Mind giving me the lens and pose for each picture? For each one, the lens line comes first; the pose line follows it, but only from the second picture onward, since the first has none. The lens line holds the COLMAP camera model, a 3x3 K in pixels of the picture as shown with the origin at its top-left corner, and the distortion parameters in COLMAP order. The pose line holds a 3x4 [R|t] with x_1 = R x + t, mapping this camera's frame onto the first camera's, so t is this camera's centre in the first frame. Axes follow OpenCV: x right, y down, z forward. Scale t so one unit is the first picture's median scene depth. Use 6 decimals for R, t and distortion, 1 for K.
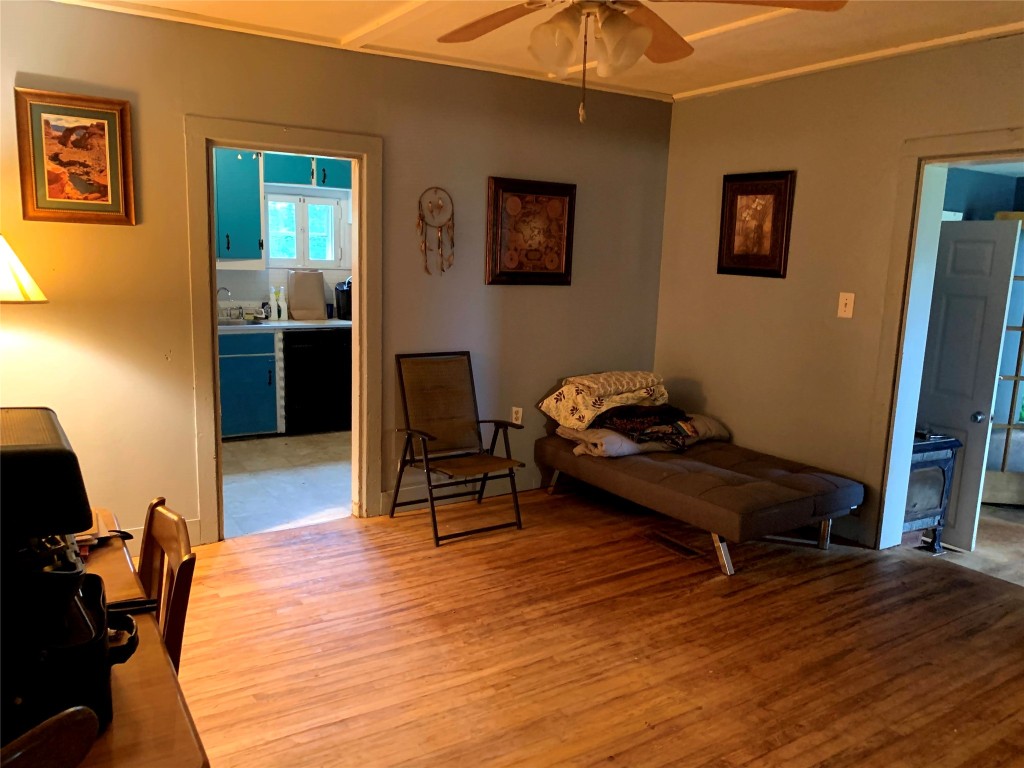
lens RADIAL K [[772.2, 0, 513.4], [0, 772.2, 391.5], [0, 0, 1]] dist [0.087802, -0.121243]
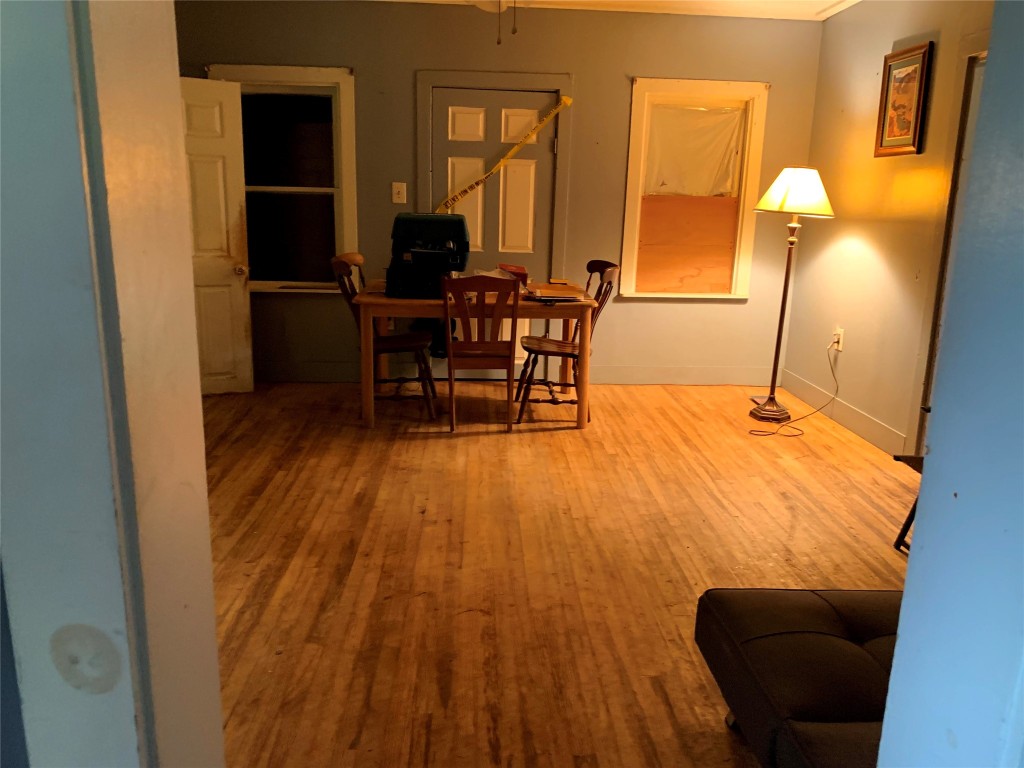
lens RADIAL K [[786.3, 0, 531.7], [0, 786.3, 382.4], [0, 0, 1]] dist [0.006340, 0.004068]
pose [[-0.474552, 0.162006, -0.865191, 0.858748], [-0.190816, 0.940609, 0.280790, -0.122682], [0.859296, 0.298342, -0.415454, 1.156997]]
